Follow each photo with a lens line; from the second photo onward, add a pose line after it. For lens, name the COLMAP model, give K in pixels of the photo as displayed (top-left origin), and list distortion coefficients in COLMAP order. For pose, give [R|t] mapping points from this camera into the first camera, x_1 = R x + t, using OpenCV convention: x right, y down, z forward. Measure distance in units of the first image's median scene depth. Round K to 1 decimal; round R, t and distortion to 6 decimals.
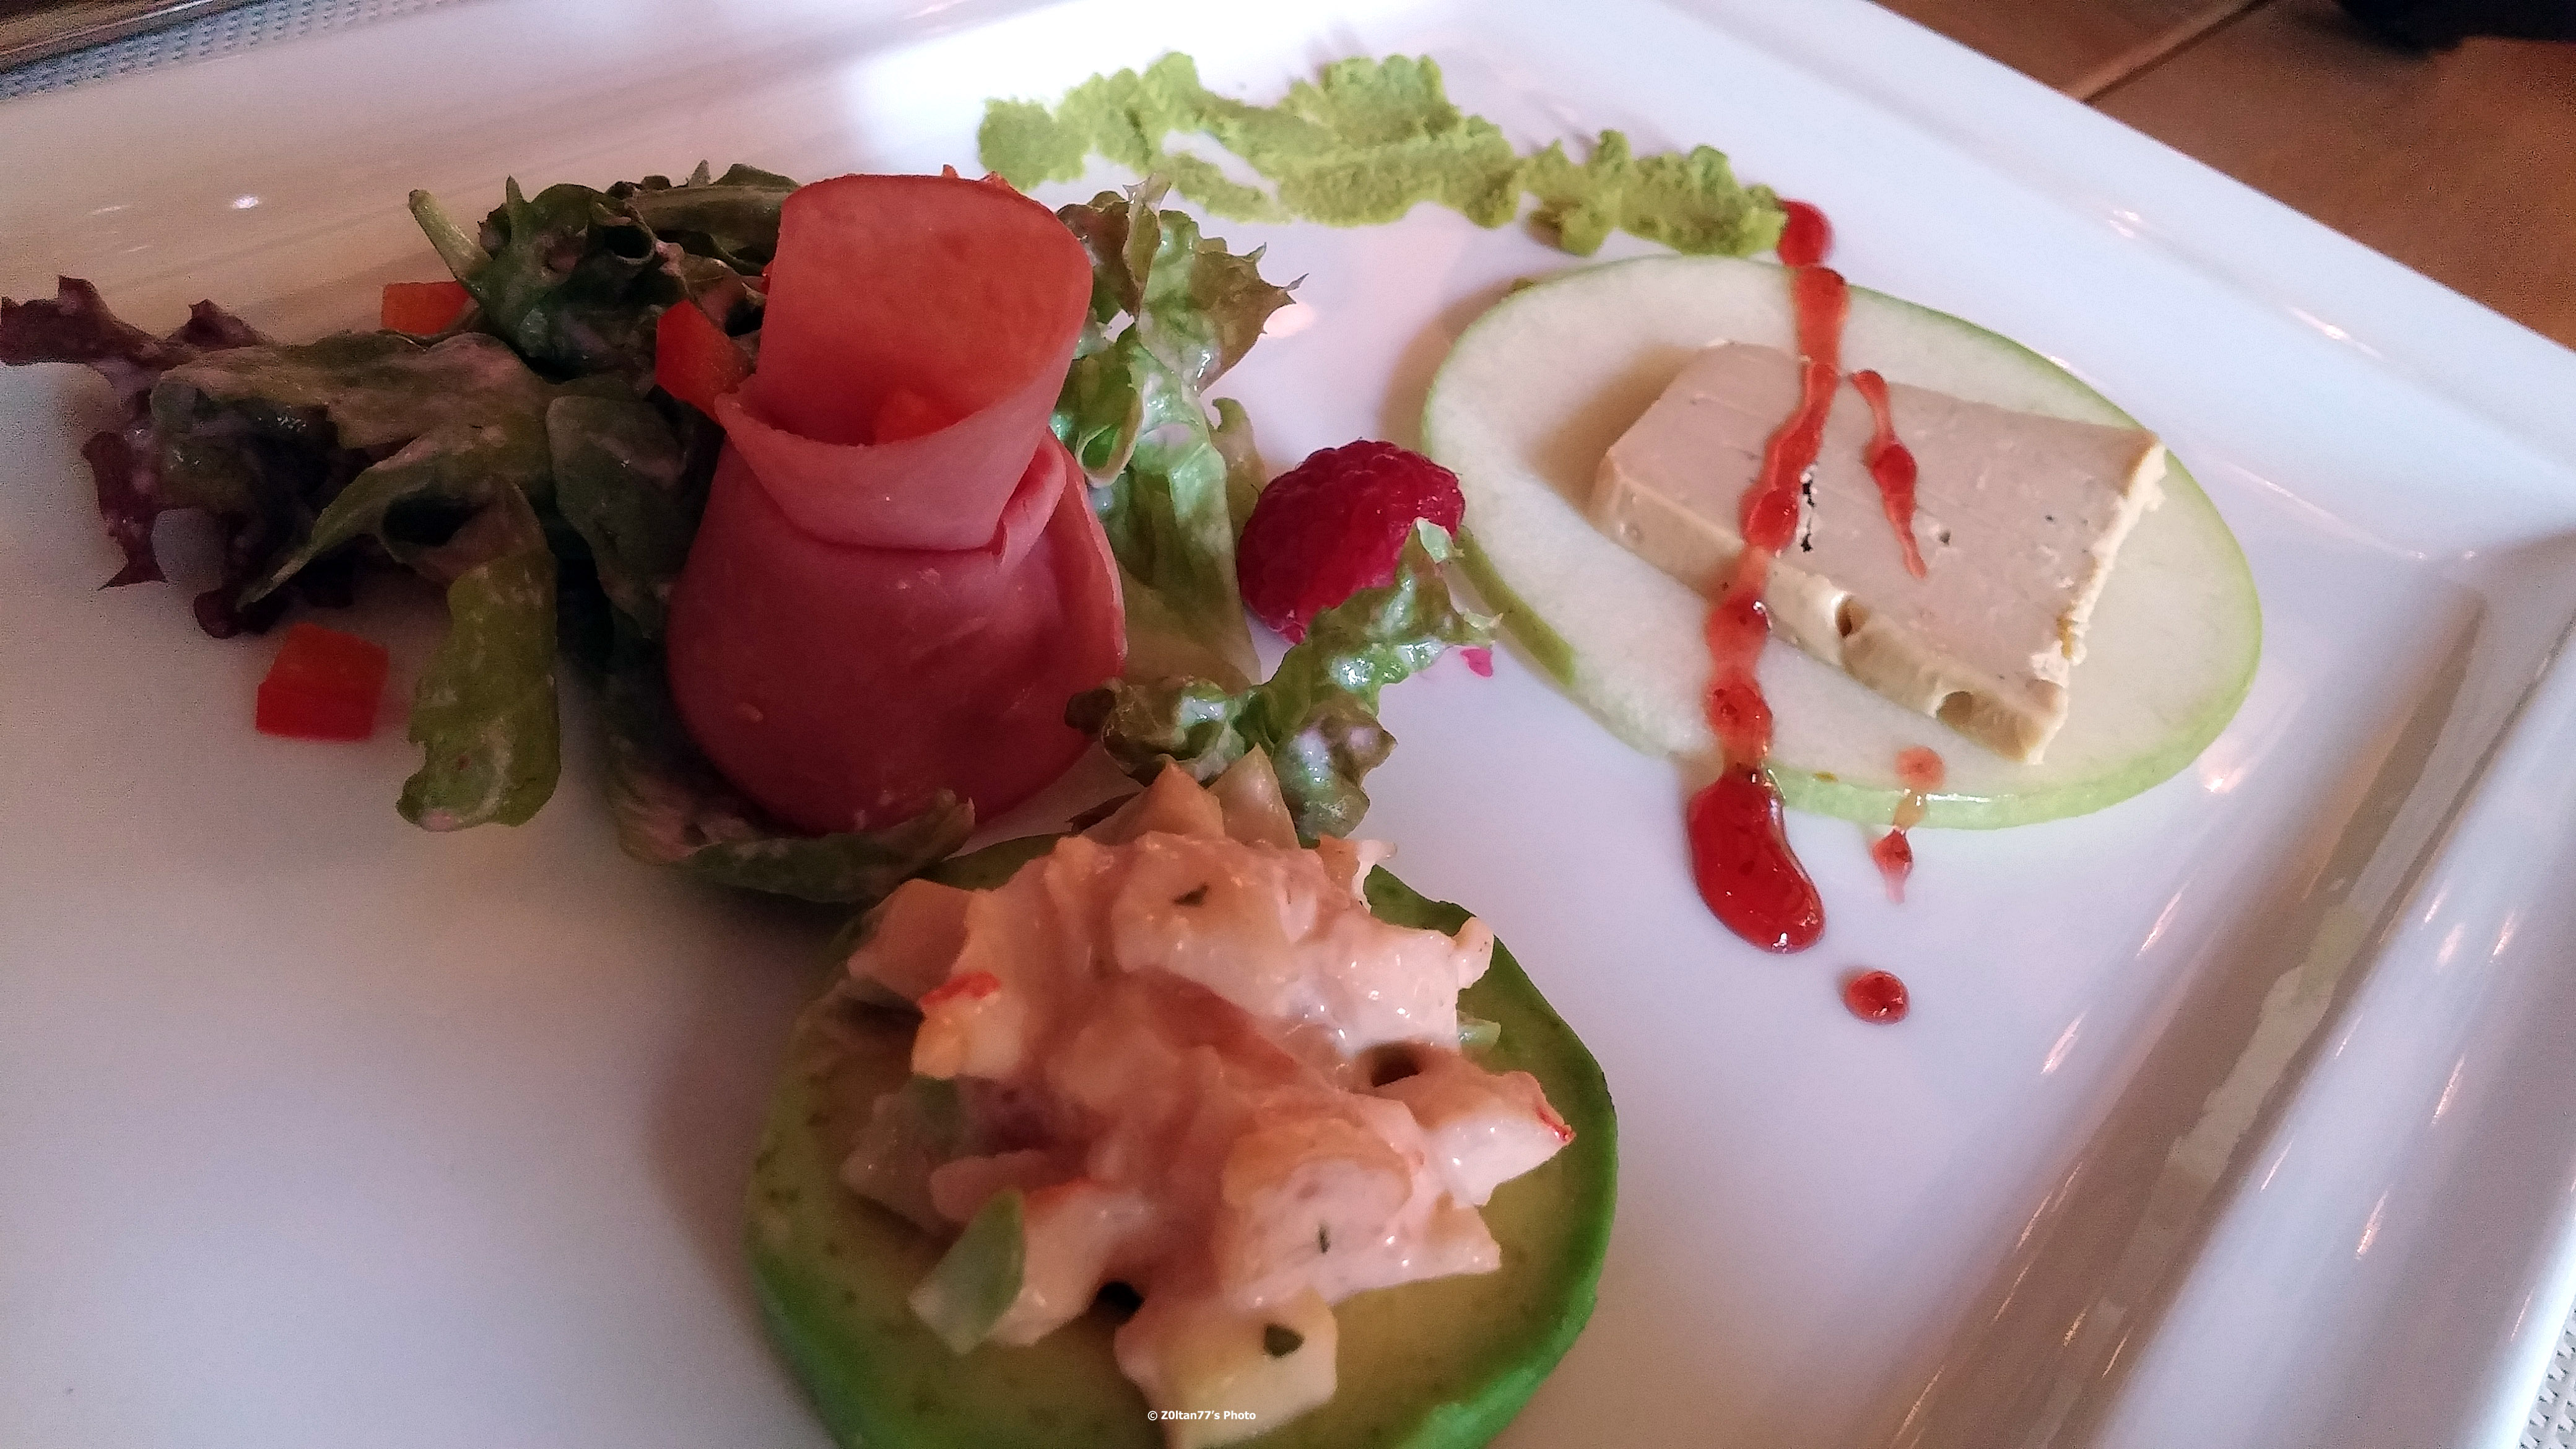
lens RADIAL K [[2326.1, 0, 1288.7], [0, 2326.1, 726.3], [0, 0, 1]] dist [0.028177, 0.007021]
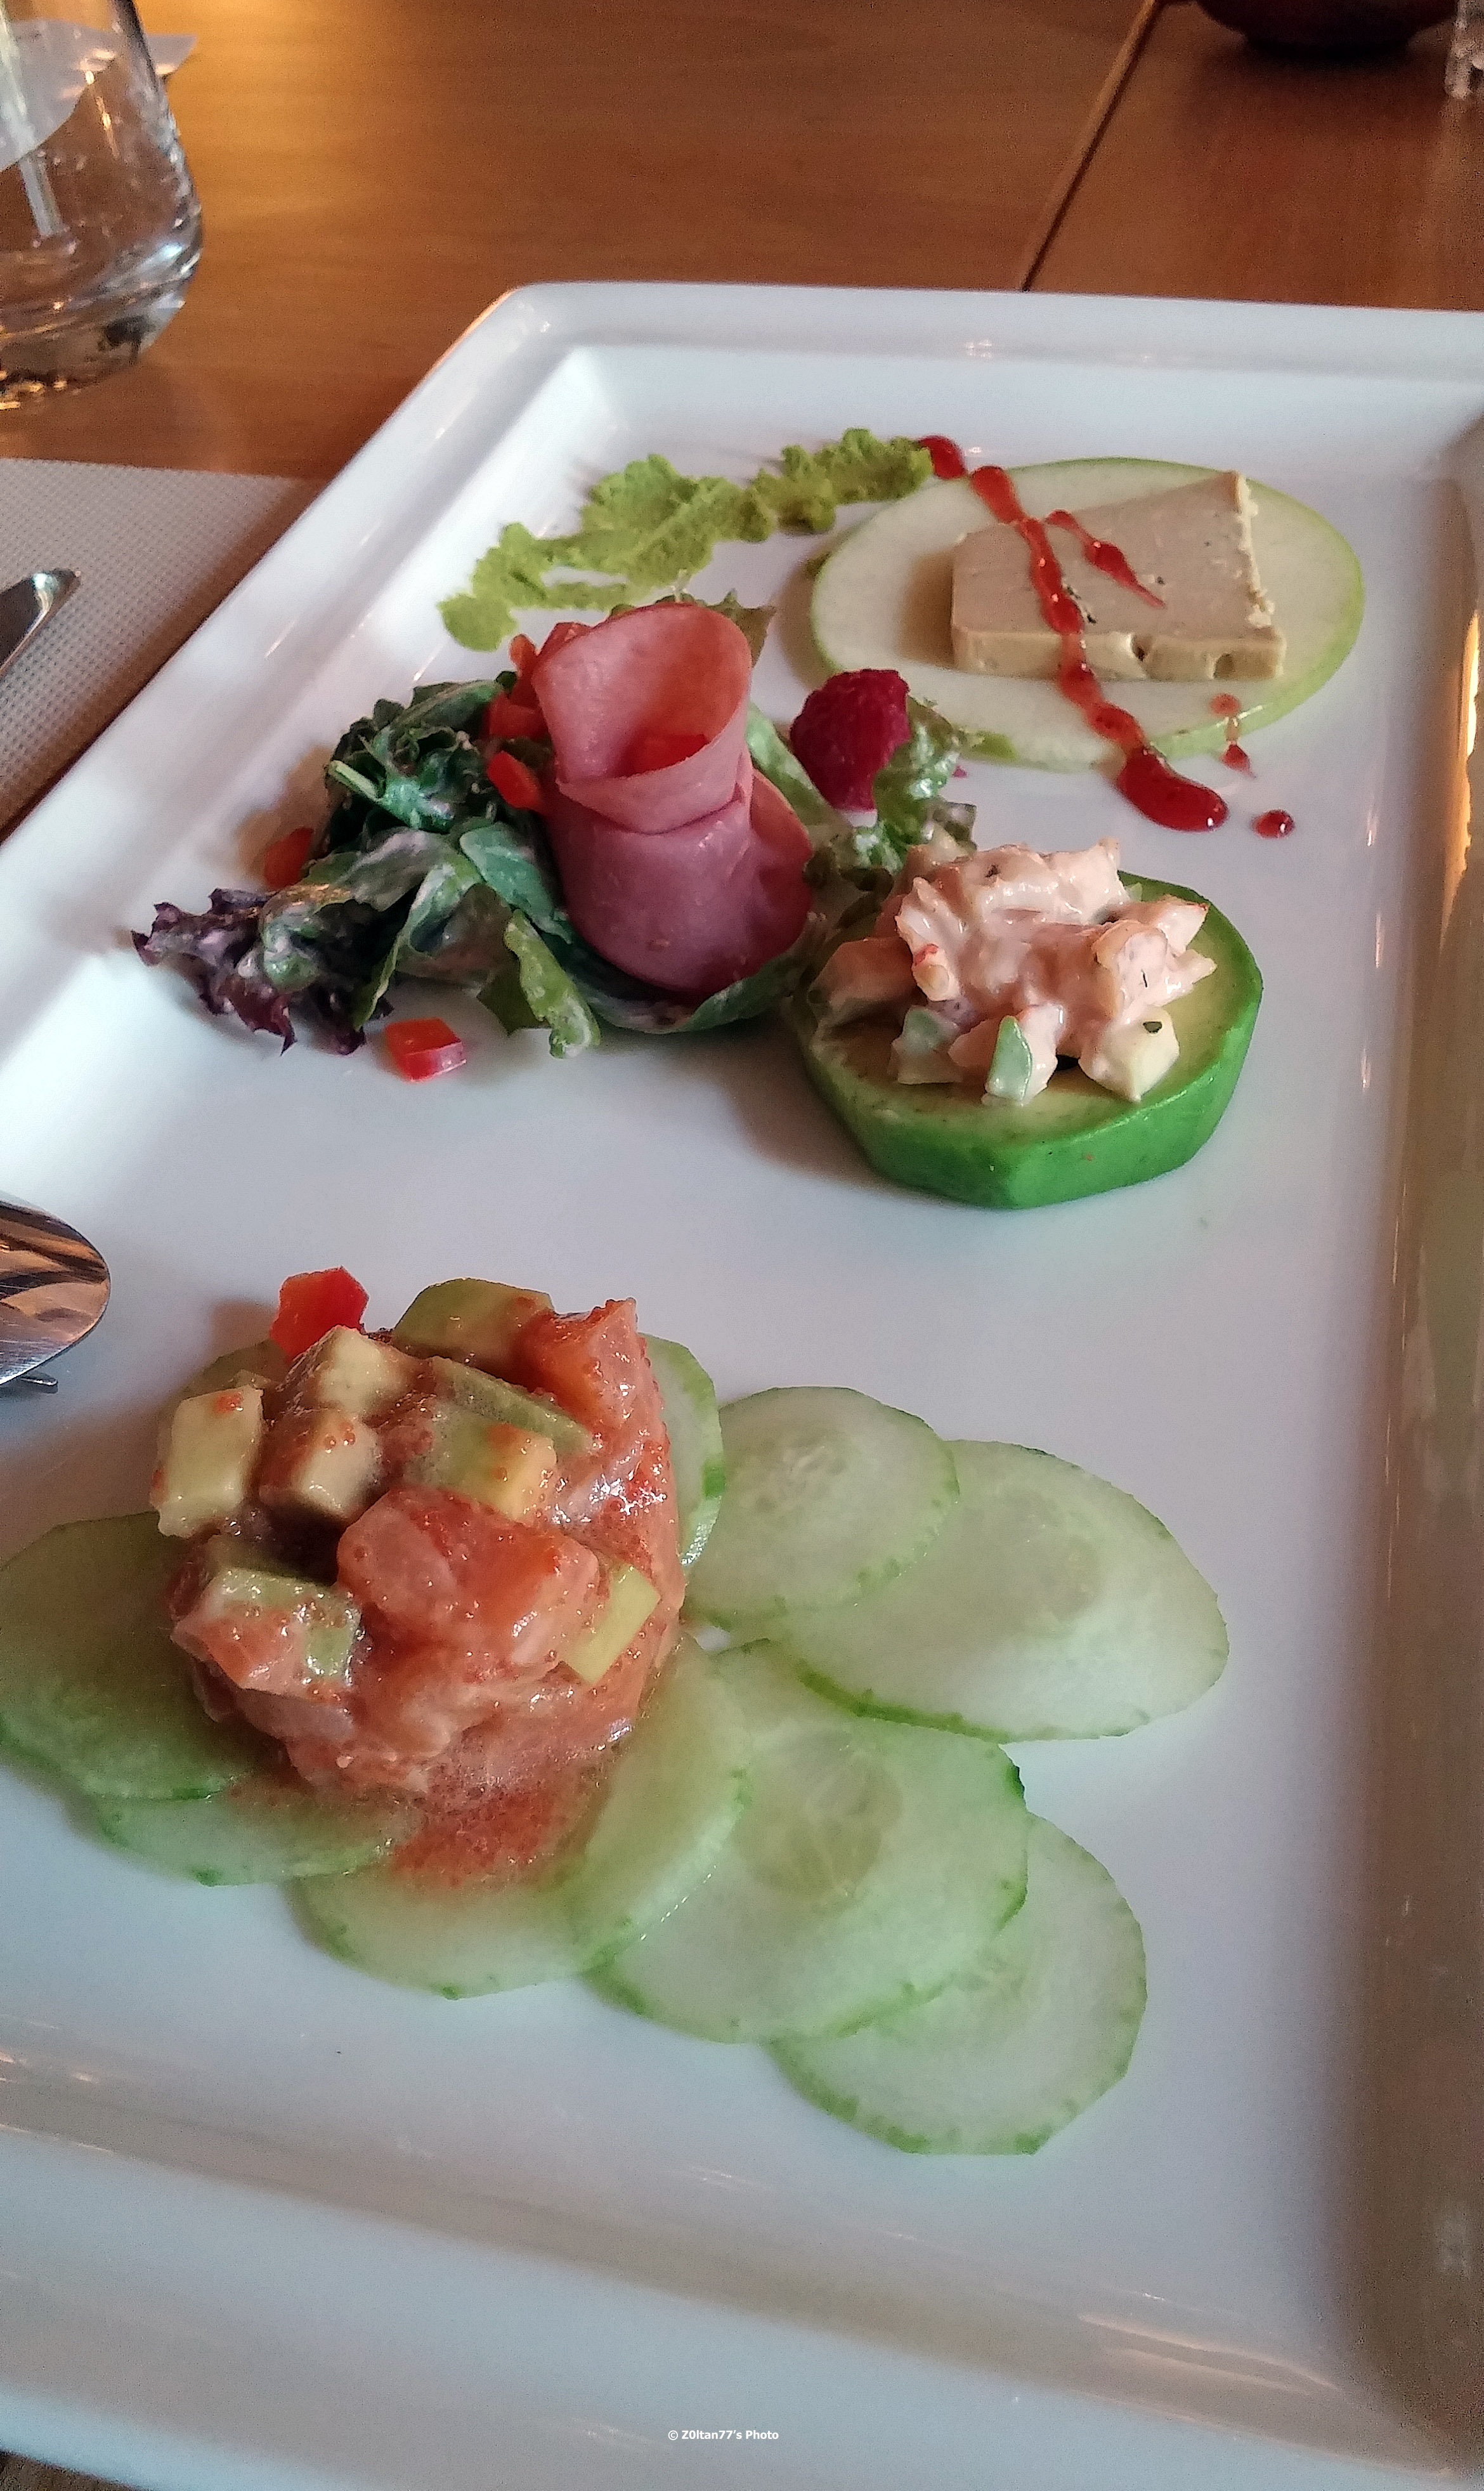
lens RADIAL K [[2371.7, 0, 748.2], [0, 2371.7, 1232.8], [0, 0, 1]] dist [0.007587, 0.000000]
pose [[0.877706, -0.462870, 0.124030, -0.352682], [0.456237, 0.886333, 0.079133, 0.053500], [-0.146560, -0.012868, 0.989118, -0.537236]]
